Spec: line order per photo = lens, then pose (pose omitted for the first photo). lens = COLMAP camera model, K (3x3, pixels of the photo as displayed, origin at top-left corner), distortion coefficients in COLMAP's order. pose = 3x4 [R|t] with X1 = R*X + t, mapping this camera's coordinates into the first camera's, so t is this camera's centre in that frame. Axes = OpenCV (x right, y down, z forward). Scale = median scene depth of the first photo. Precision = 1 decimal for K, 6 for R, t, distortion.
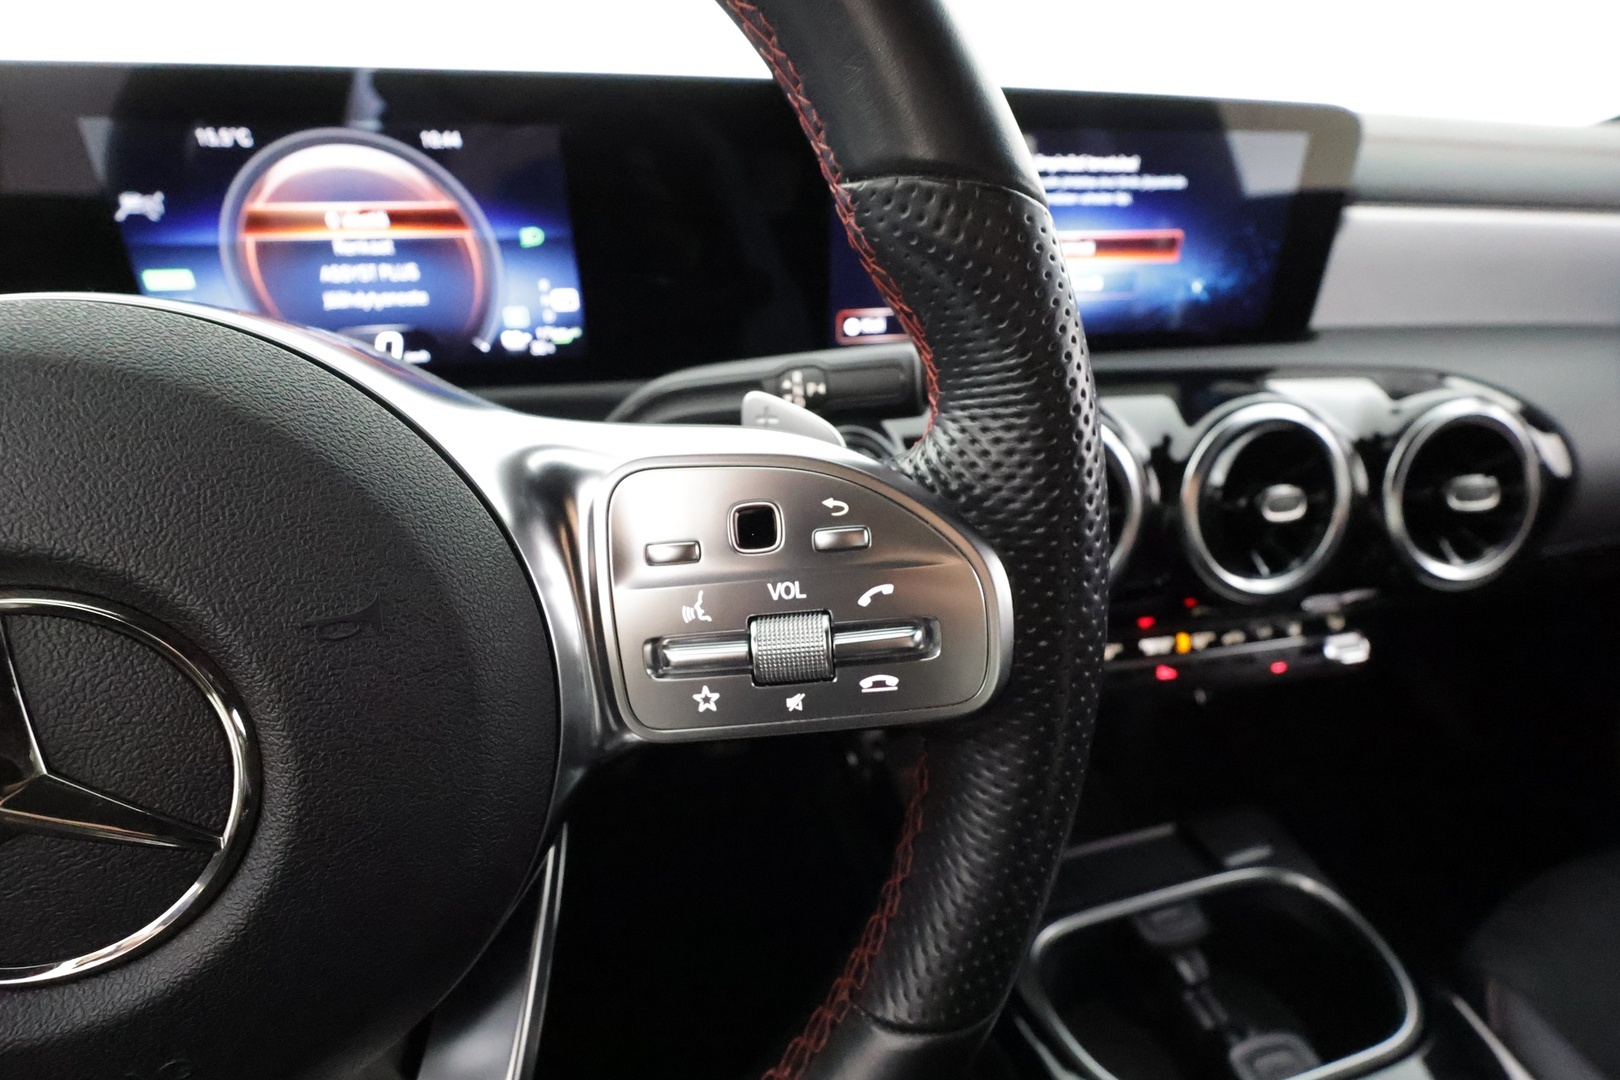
lens RADIAL K [[746.7, 0, 812.6], [0, 746.7, 523.2], [0, 0, 1]] dist [-0.001142, -0.000096]
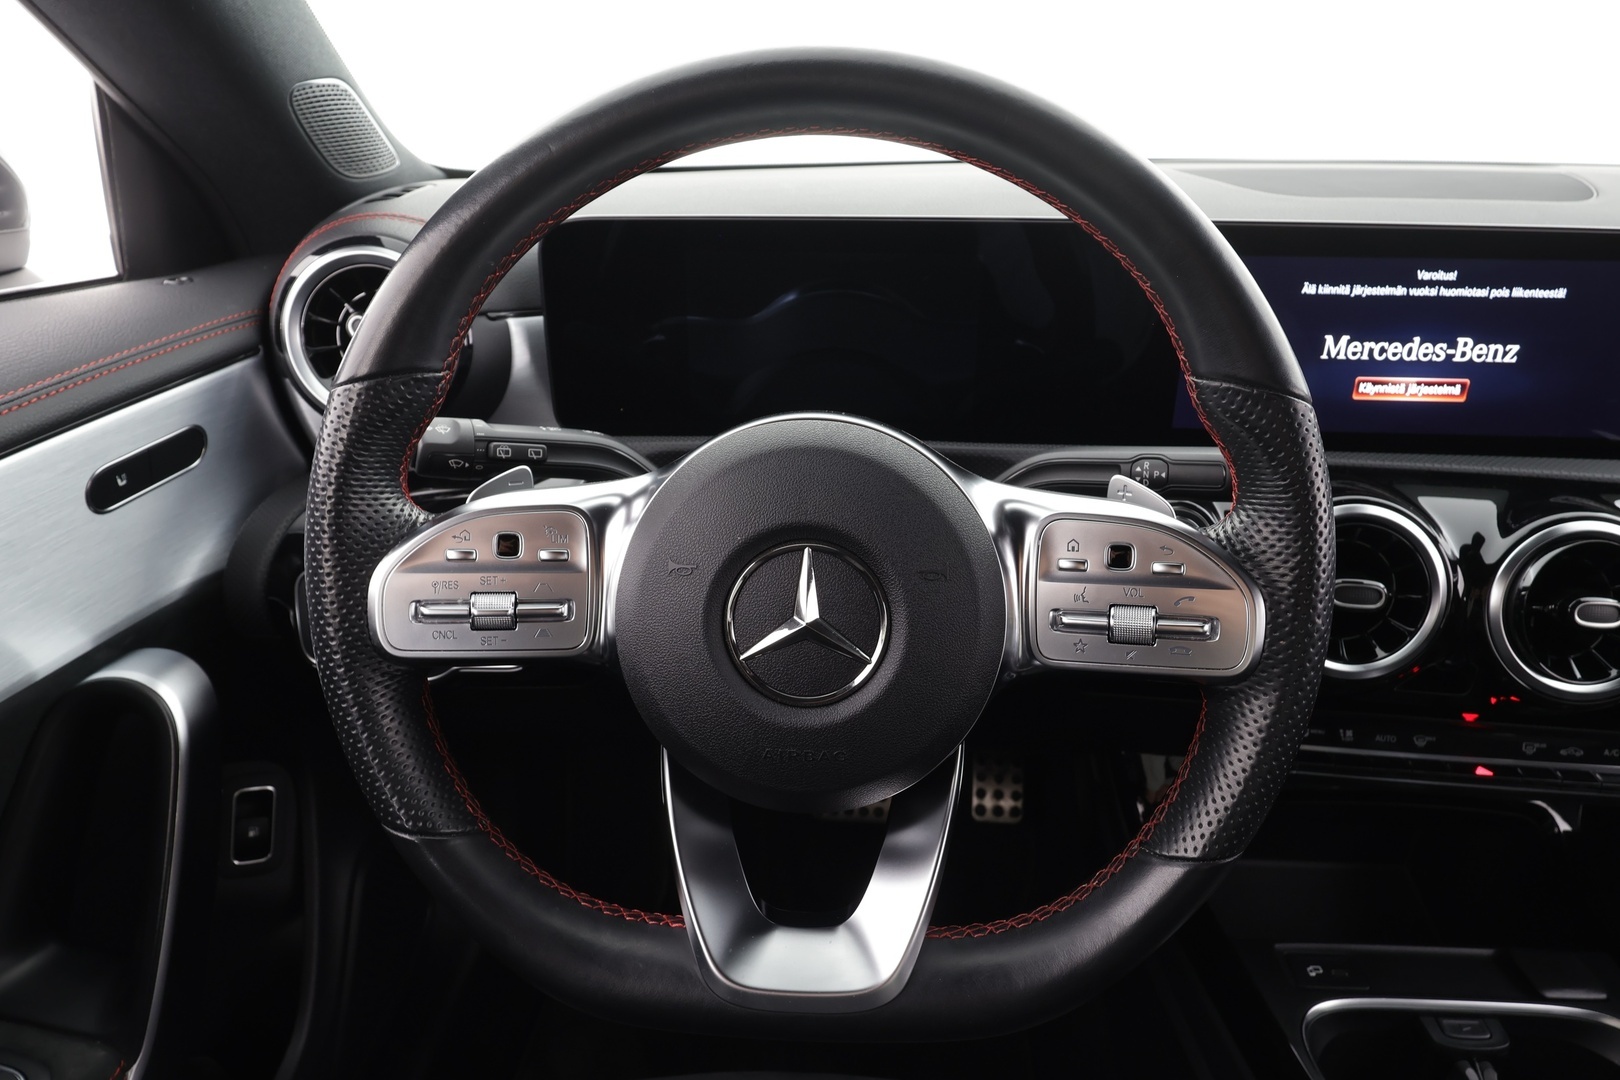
lens RADIAL K [[1029.1, 0, 810.0], [0, 1029.1, 540.0], [0, 0, 1]] dist [-0.002272, 0.002687]
pose [[0.952546, 0.115666, -0.281563, -0.059301], [-0.129826, 0.991017, -0.032101, 0.091433], [0.275321, 0.067132, 0.959006, -1.034037]]
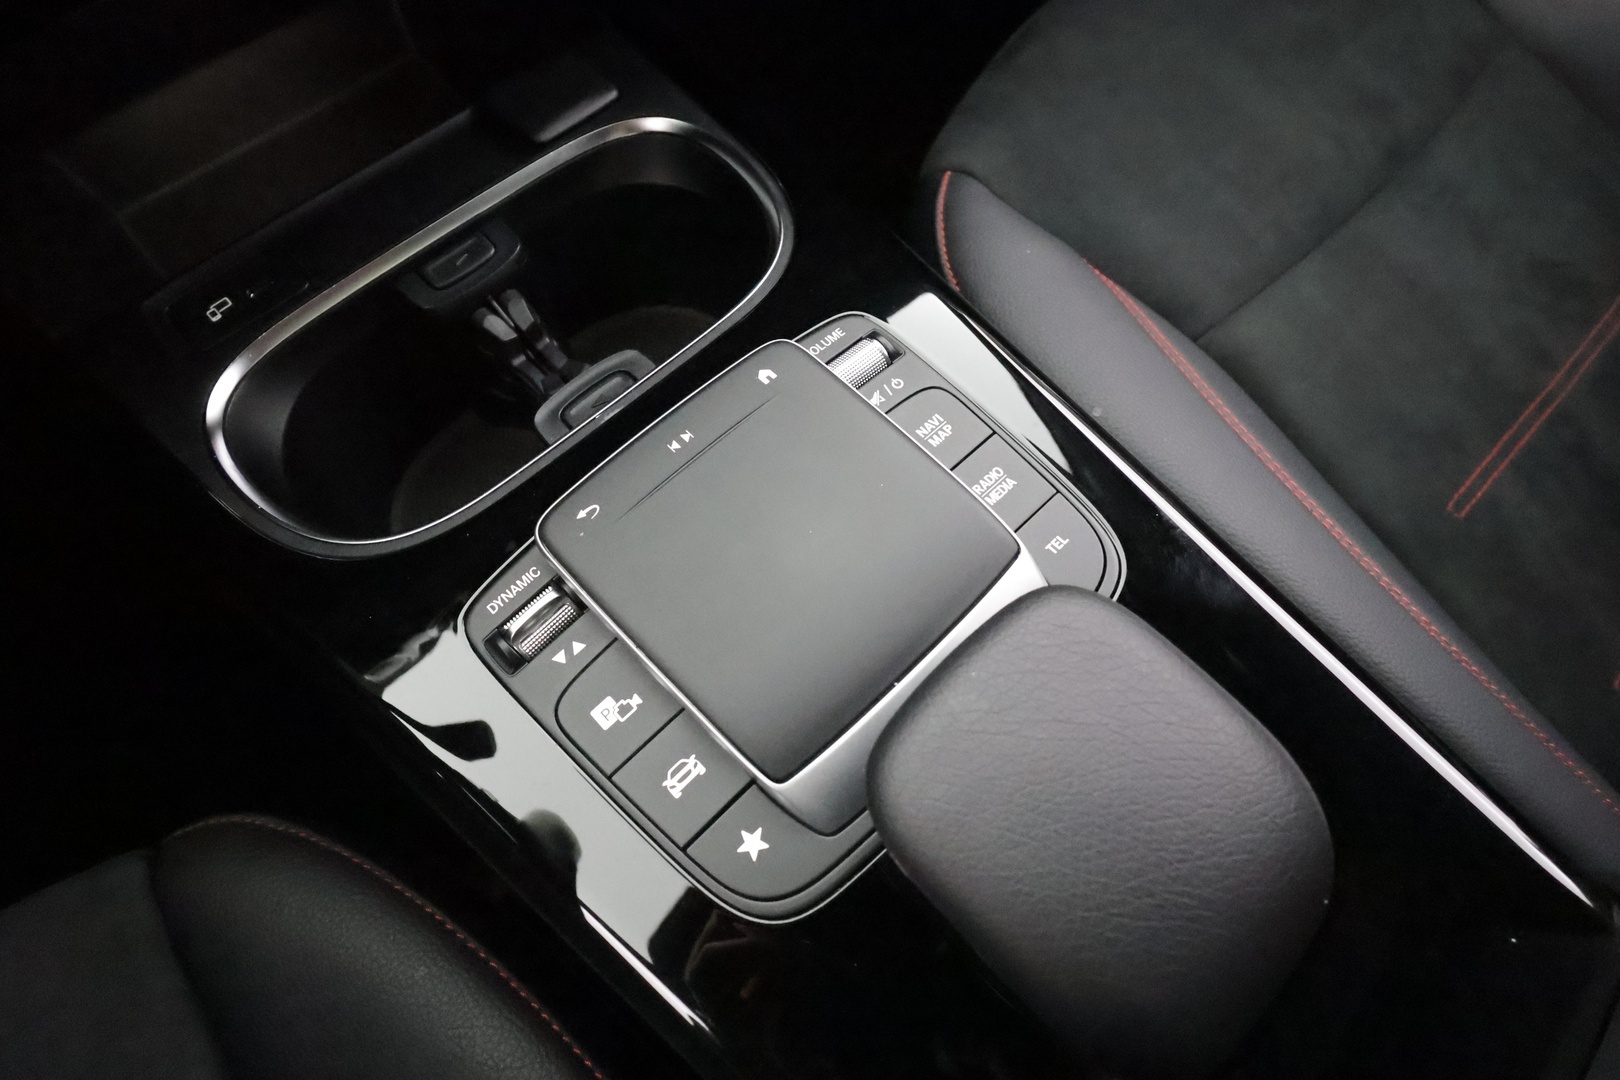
lens RADIAL K [[842.8, 0, 810.0], [0, 842.8, 540.0], [0, 0, 1]] dist [0.000296, 0.000119]
pose [[0.876421, -0.445492, 0.182820, 0.907531], [0.238176, 0.730991, 0.639471, 0.591784], [-0.418519, -0.516903, 0.746762, 0.465246]]
